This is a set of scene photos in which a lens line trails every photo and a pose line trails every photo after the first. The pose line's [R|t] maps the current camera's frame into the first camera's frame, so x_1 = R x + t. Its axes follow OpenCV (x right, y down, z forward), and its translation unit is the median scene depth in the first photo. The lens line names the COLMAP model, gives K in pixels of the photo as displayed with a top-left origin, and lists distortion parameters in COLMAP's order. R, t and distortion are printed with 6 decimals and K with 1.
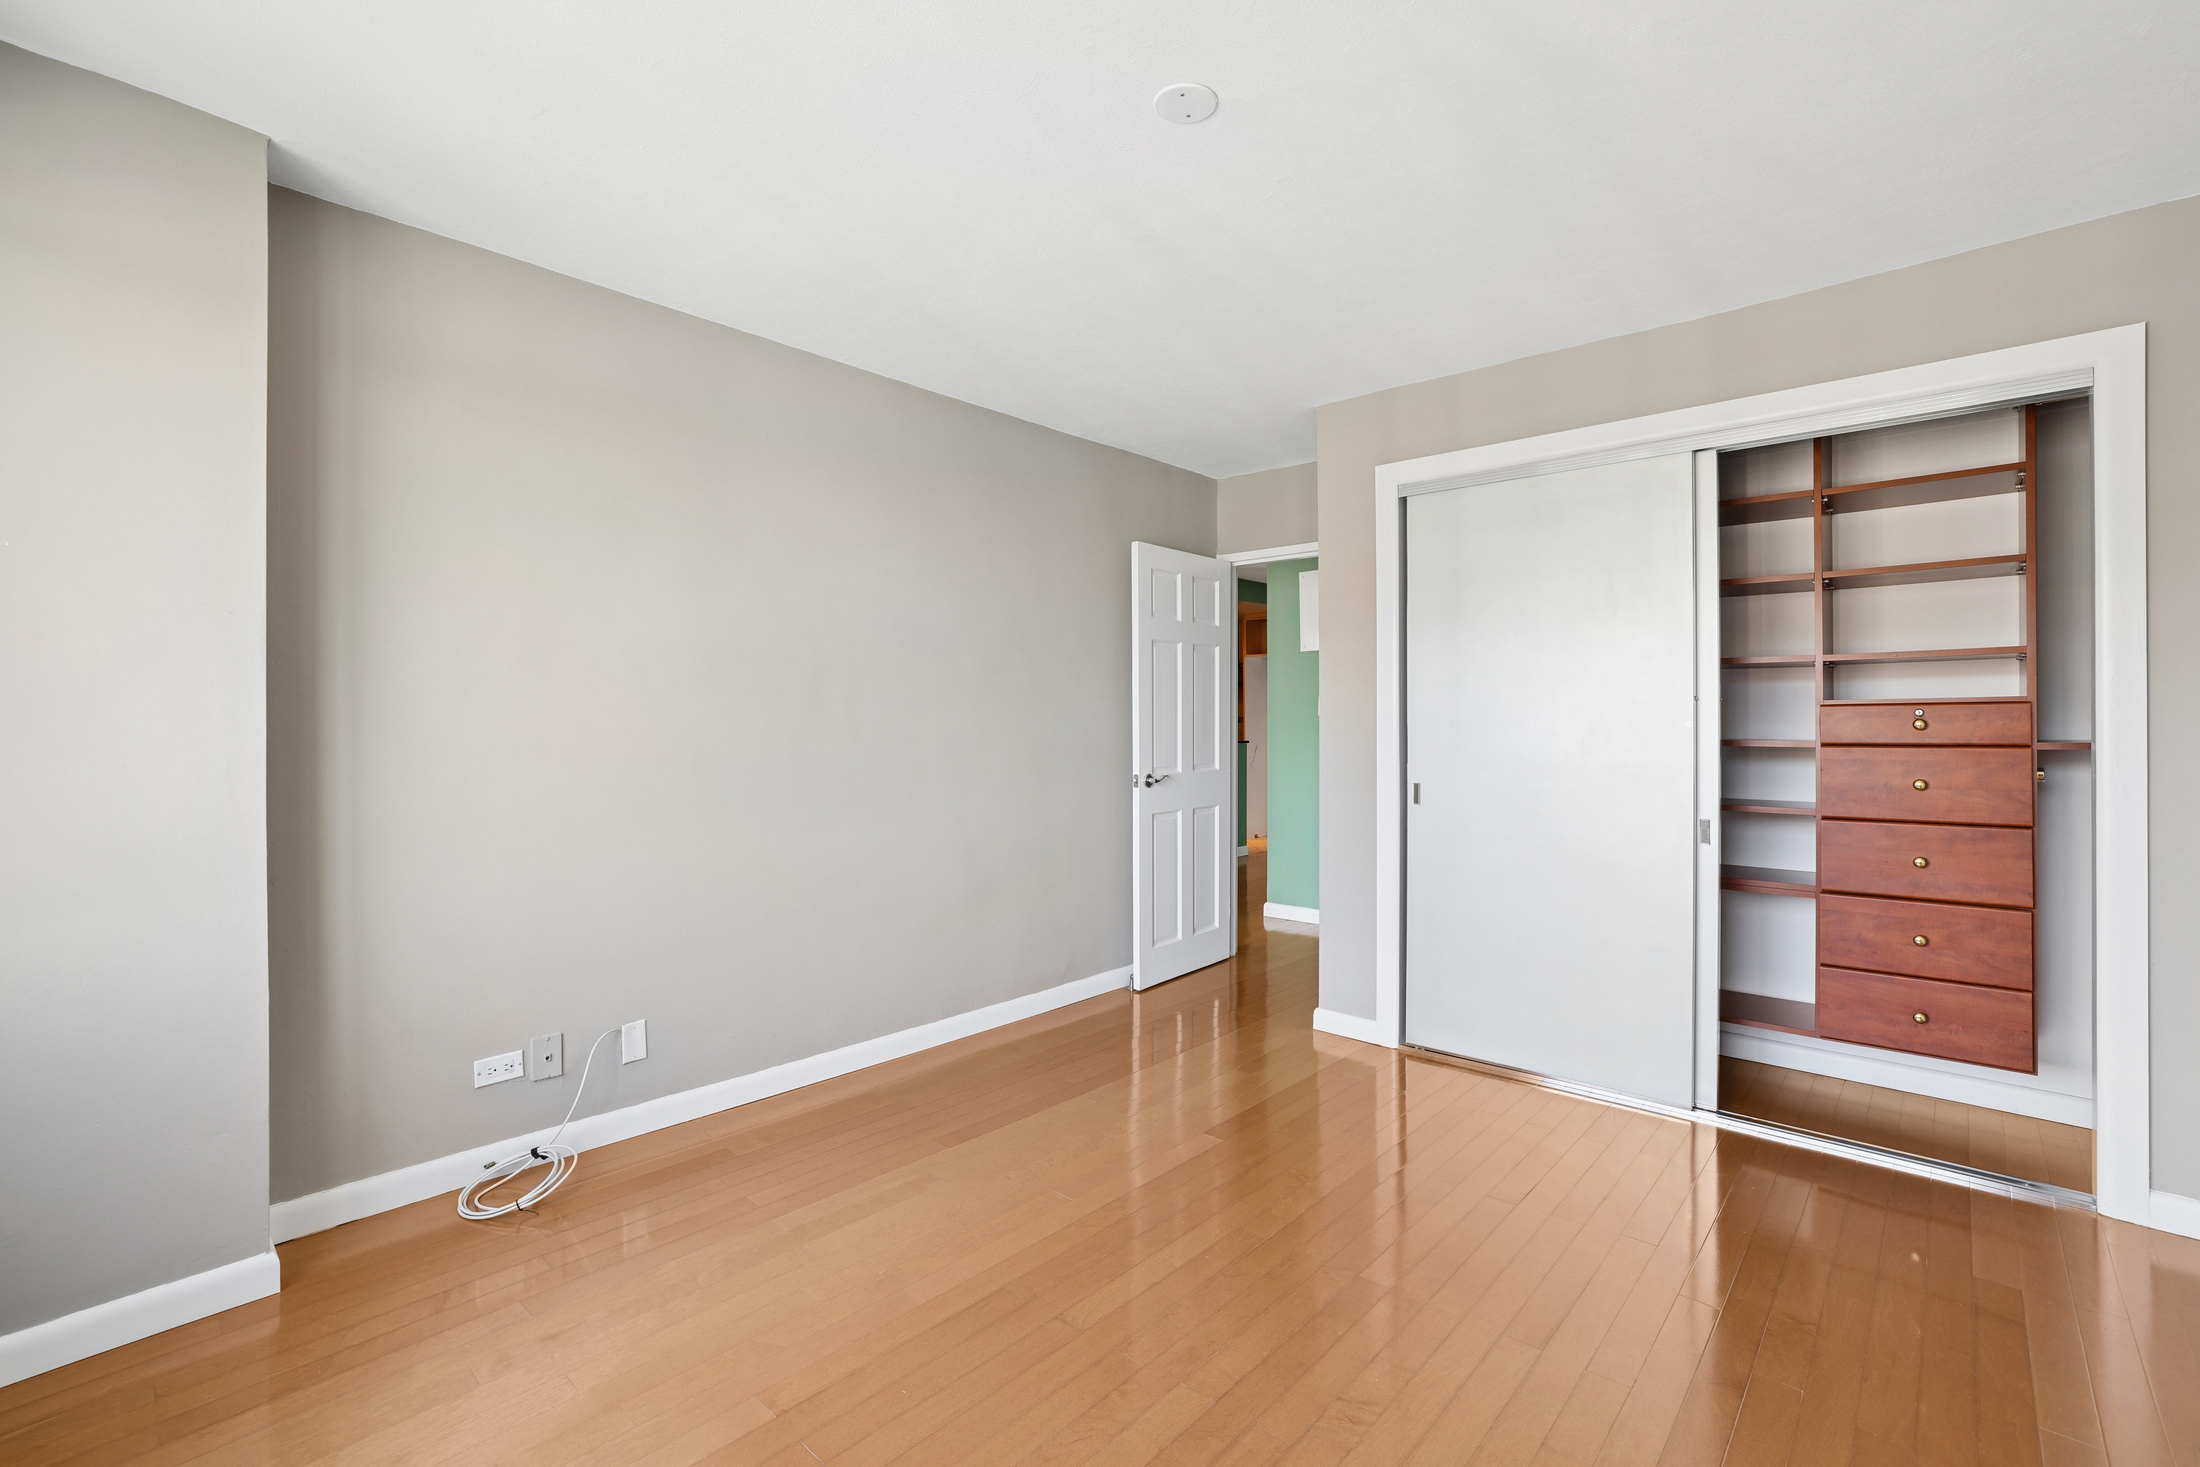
lens RADIAL K [[964.8, 0, 1088.0], [0, 964.8, 723.0], [0, 0, 1]] dist [-0.035764, 0.017783]
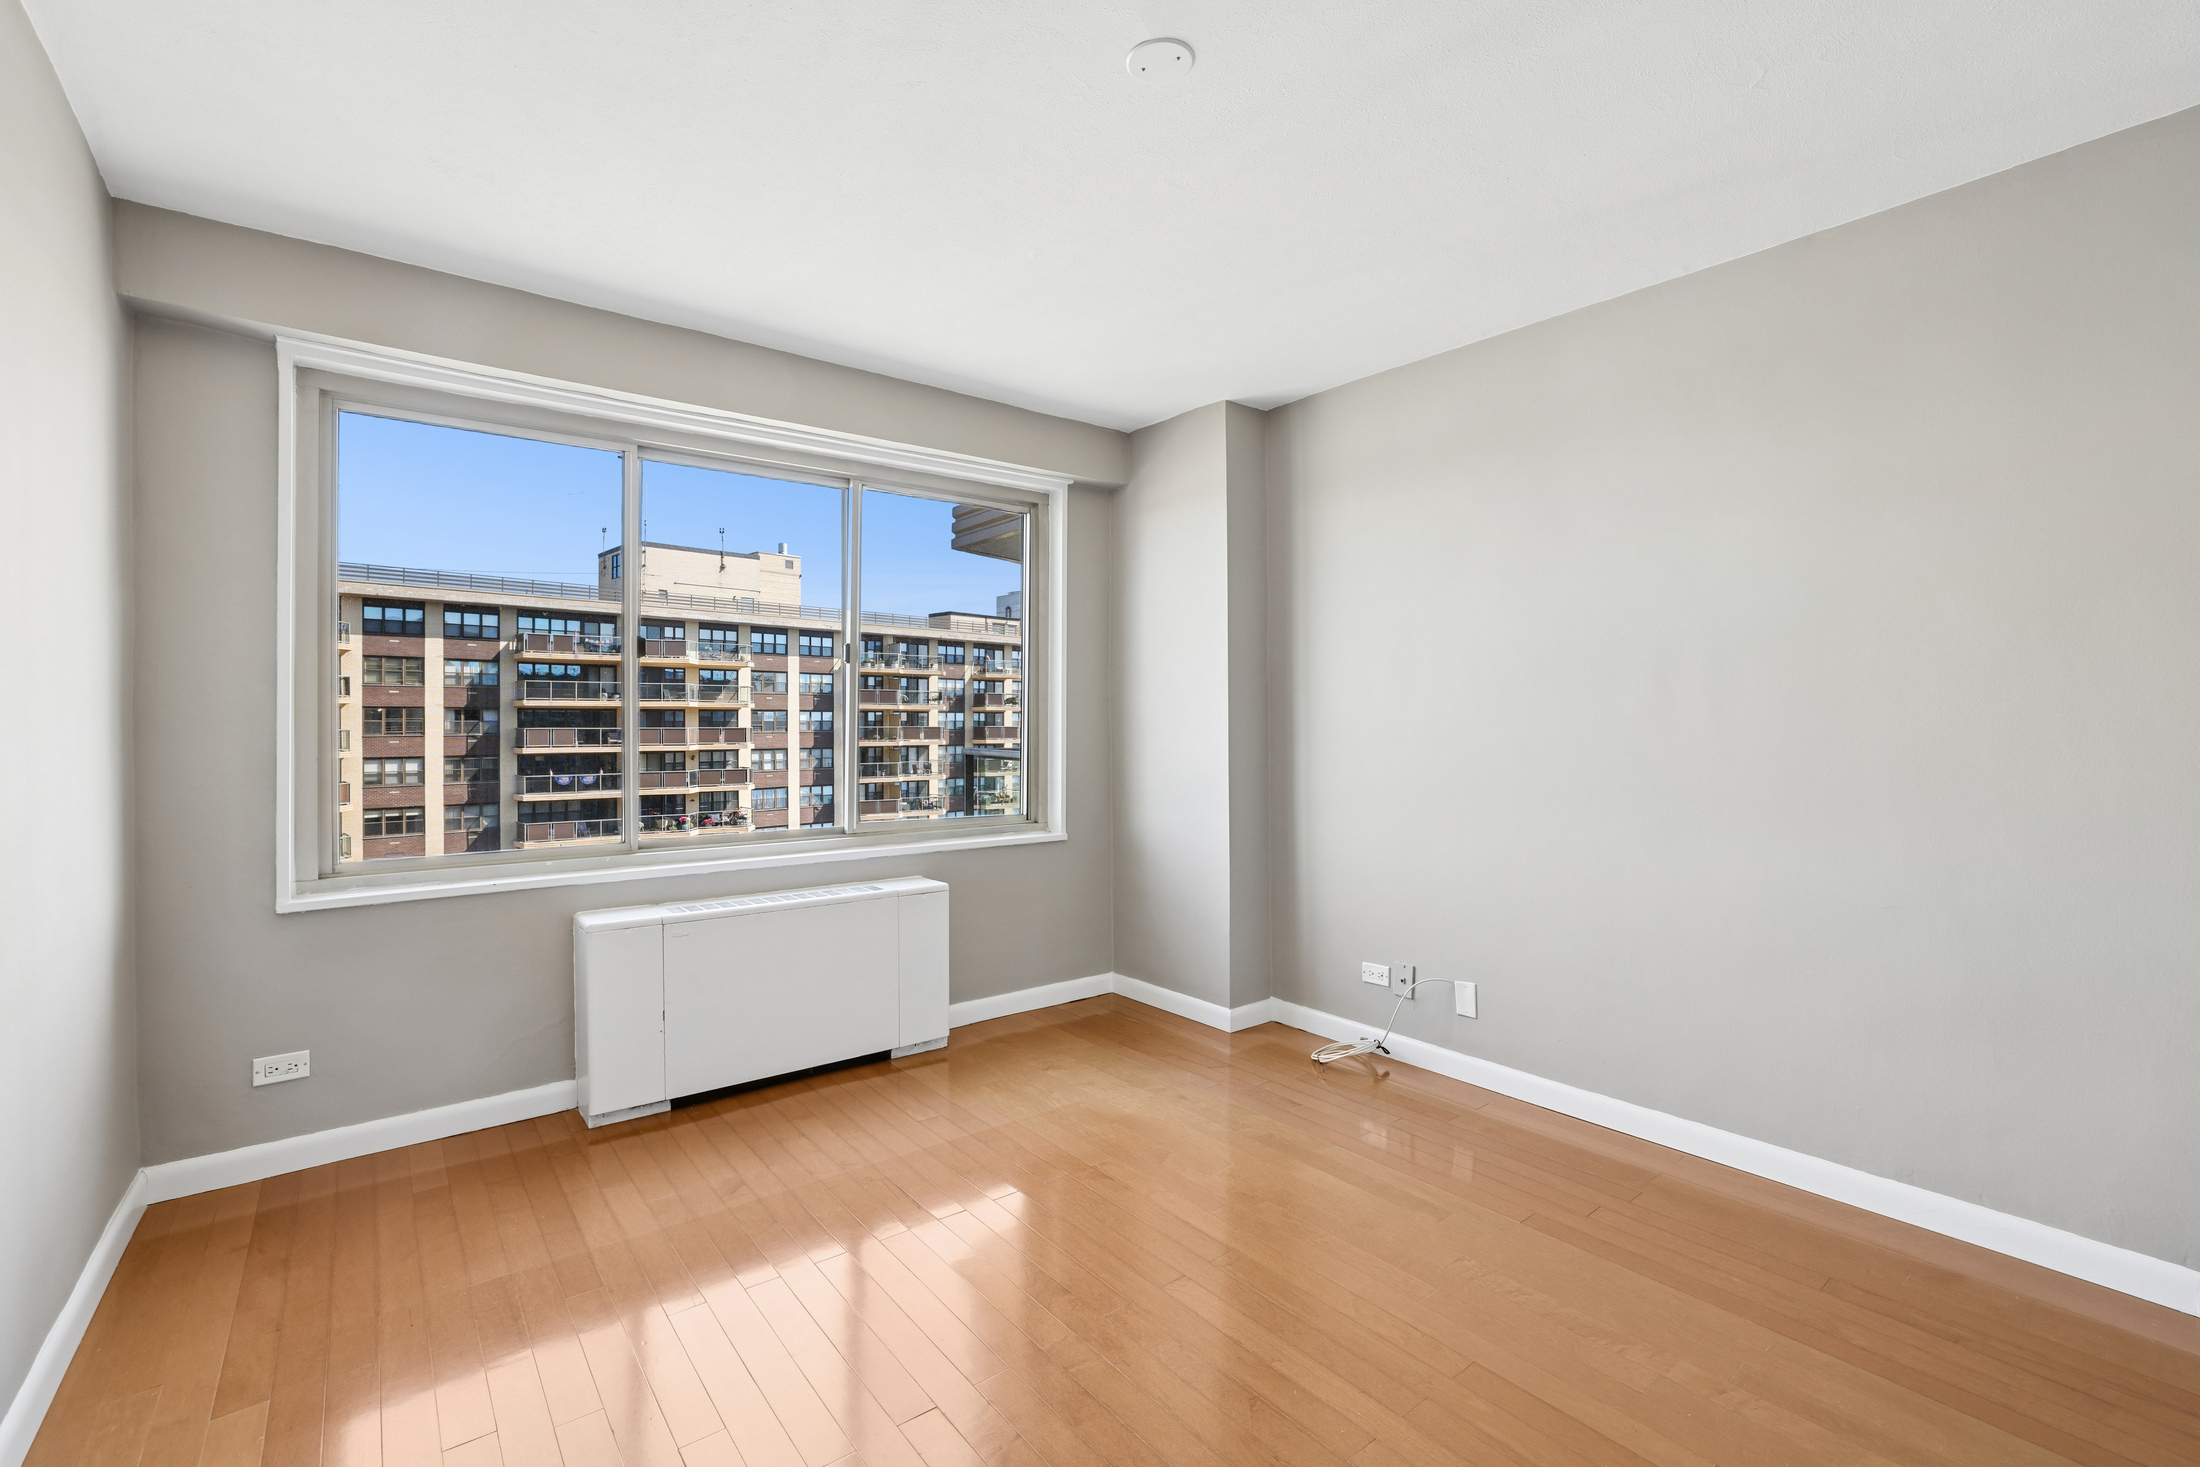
lens RADIAL K [[964.8, 0, 1088.0], [0, 964.8, 723.0], [0, 0, 1]] dist [-0.035764, 0.017783]
pose [[-0.170991, 0.000579, -0.985272, 0.735168], [0.005297, 0.999986, -0.000331, 0.003867], [0.985258, -0.005276, -0.170992, 0.766476]]
